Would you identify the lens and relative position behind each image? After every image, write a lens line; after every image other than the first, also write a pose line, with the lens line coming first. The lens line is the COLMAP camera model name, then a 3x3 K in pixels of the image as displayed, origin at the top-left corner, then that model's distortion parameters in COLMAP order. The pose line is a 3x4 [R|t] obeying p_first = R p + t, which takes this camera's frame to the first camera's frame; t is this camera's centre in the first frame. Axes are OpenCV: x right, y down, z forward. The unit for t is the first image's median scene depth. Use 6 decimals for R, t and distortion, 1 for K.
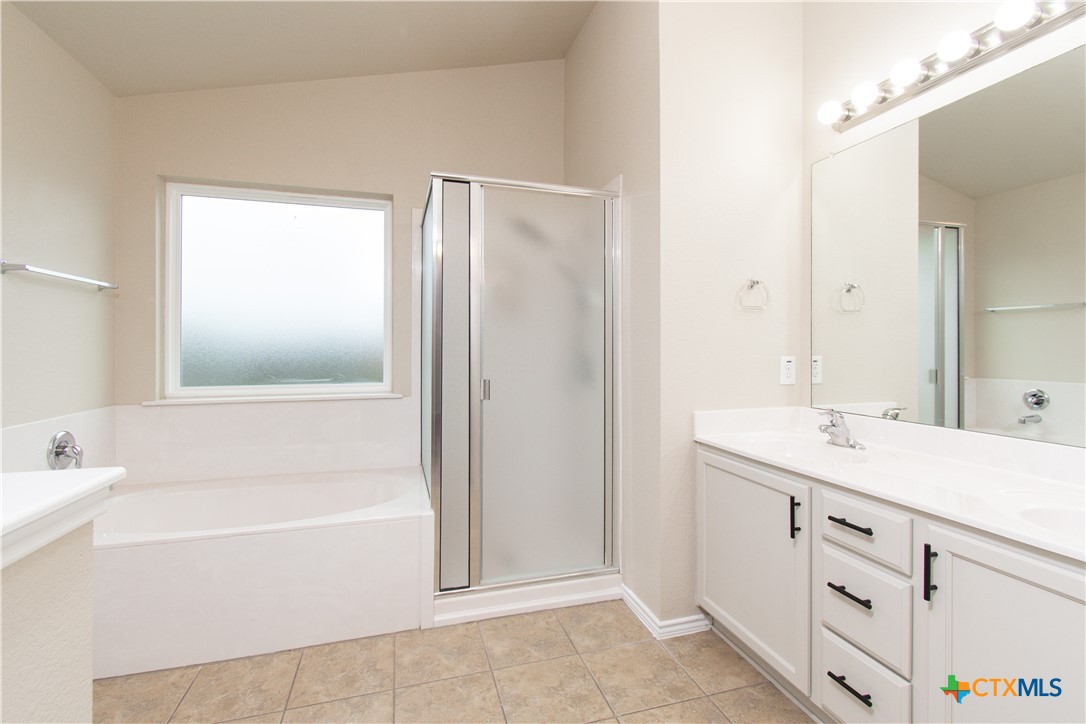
lens RADIAL K [[490.9, 0, 543.4], [0, 490.9, 345.9], [0, 0, 1]] dist [-0.001309, -0.000549]
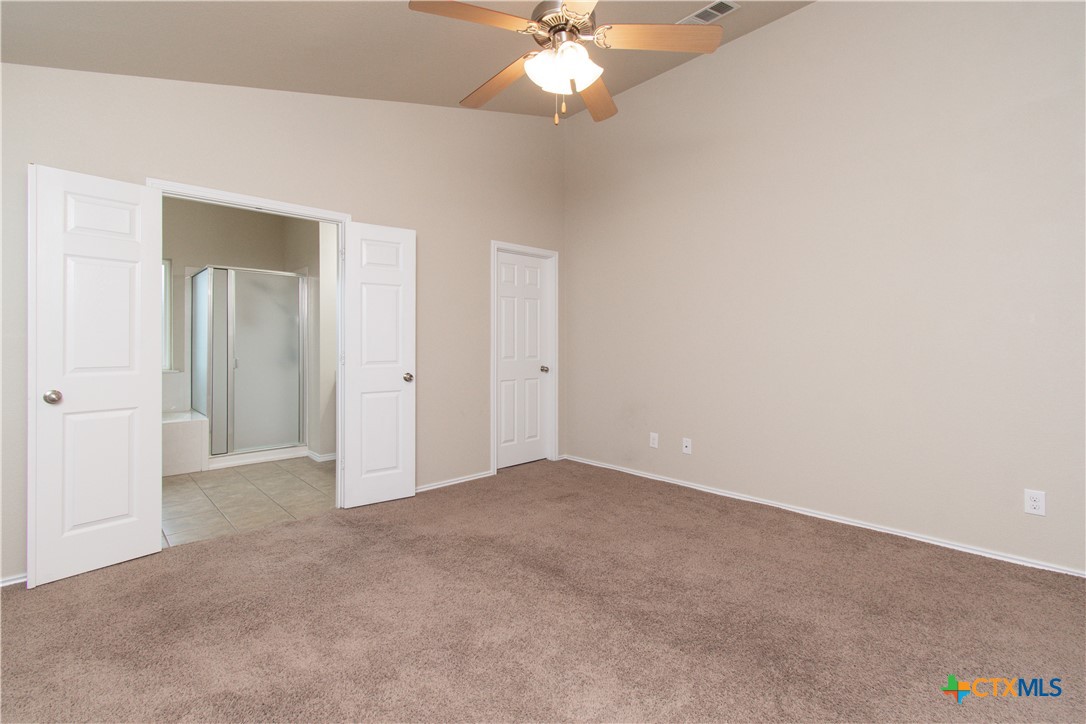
lens RADIAL K [[490.9, 0, 543.4], [0, 490.9, 345.9], [0, 0, 1]] dist [-0.001309, -0.000549]
pose [[0.888638, 0.000427, 0.458609, 0.095114], [0.000562, 0.999998, -0.002020, 0.015718], [-0.458609, 0.002053, 0.888636, -1.539512]]
